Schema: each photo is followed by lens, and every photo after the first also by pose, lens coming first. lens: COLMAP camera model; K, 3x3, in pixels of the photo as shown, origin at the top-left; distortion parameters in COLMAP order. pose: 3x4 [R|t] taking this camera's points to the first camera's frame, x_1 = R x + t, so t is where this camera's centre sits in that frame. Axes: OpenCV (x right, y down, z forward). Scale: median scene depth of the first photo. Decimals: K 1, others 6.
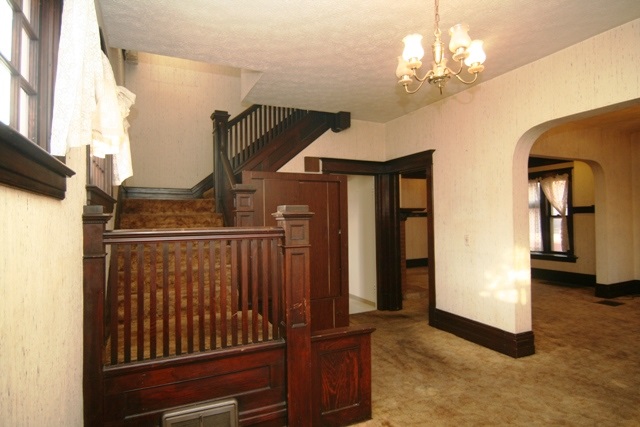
lens RADIAL K [[364.5, 0, 320.1], [0, 364.5, 209.5], [0, 0, 1]] dist [-0.004981, -0.001690]
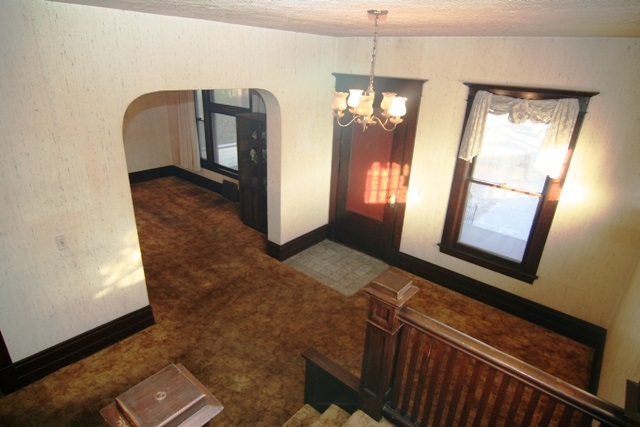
lens RADIAL K [[364.5, 0, 320.2], [0, 364.5, 219.5], [0, 0, 1]] dist [-0.004981, -0.001690]
pose [[-0.423905, -0.366237, 0.828357, -0.401554], [-0.076787, 0.925837, 0.370040, -0.278889], [-0.902446, 0.093255, -0.420589, 0.930049]]
